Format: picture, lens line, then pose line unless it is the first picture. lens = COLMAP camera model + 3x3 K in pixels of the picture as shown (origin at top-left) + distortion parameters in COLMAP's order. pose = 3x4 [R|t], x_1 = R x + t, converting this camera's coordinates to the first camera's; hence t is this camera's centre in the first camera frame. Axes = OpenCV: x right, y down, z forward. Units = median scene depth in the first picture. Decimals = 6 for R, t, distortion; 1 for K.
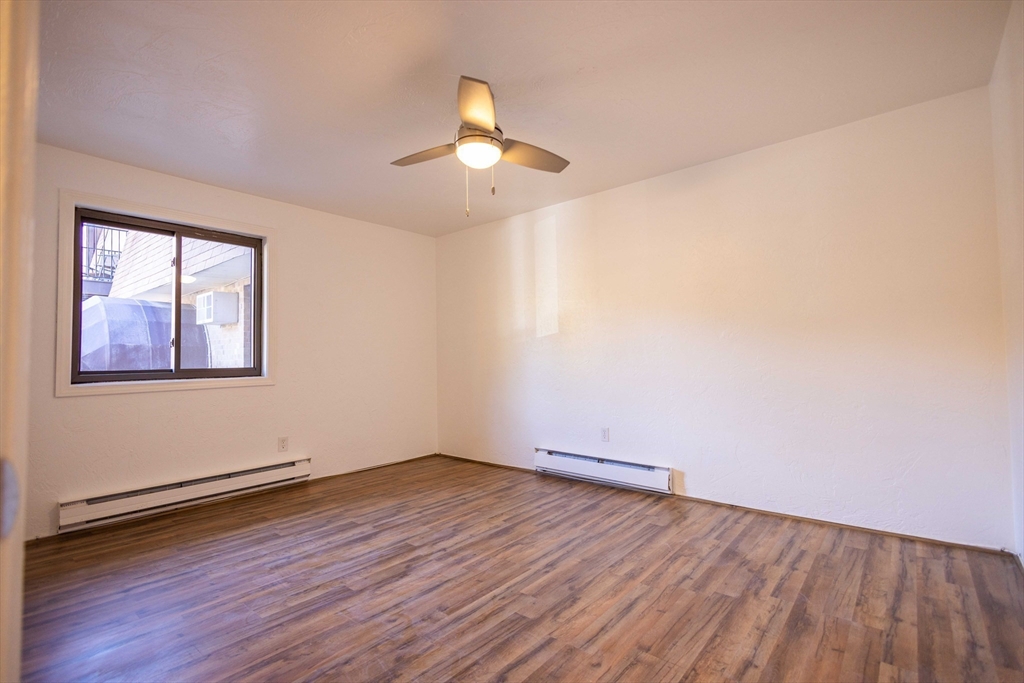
lens RADIAL K [[470.2, 0, 513.3], [0, 470.2, 342.8], [0, 0, 1]] dist [0.008496, -0.004206]
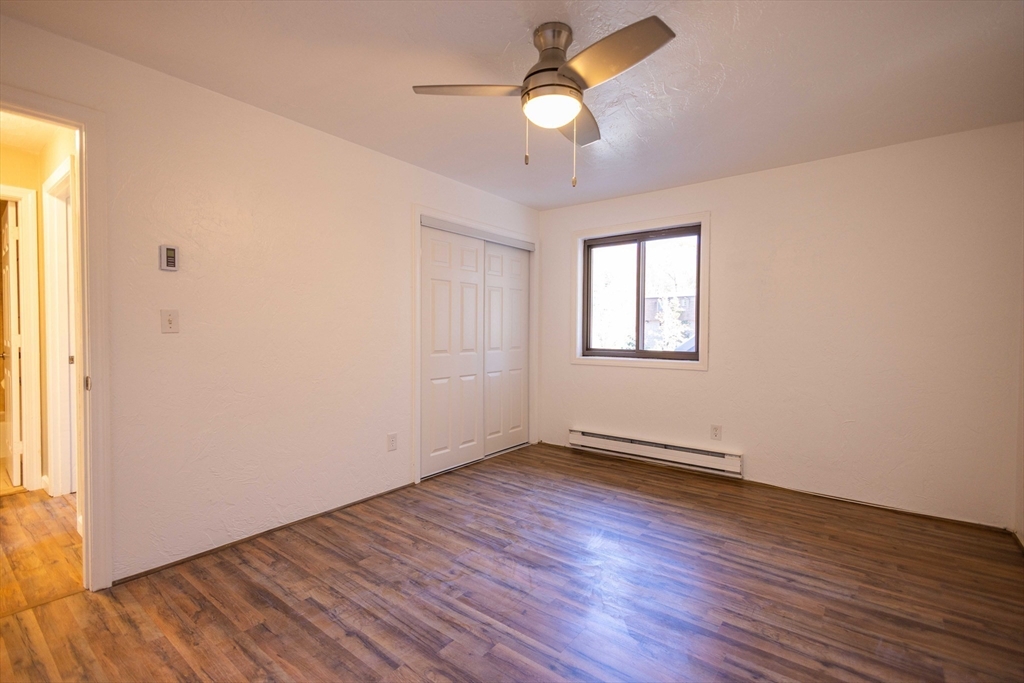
lens RADIAL K [[470.2, 0, 513.2], [0, 470.2, 336.3], [0, 0, 1]] dist [0.008496, -0.004206]
pose [[0.029659, 0.031975, -0.999049, 0.691966], [0.030043, 0.999008, 0.032866, -0.040042], [0.999108, -0.030989, 0.028669, 0.837037]]
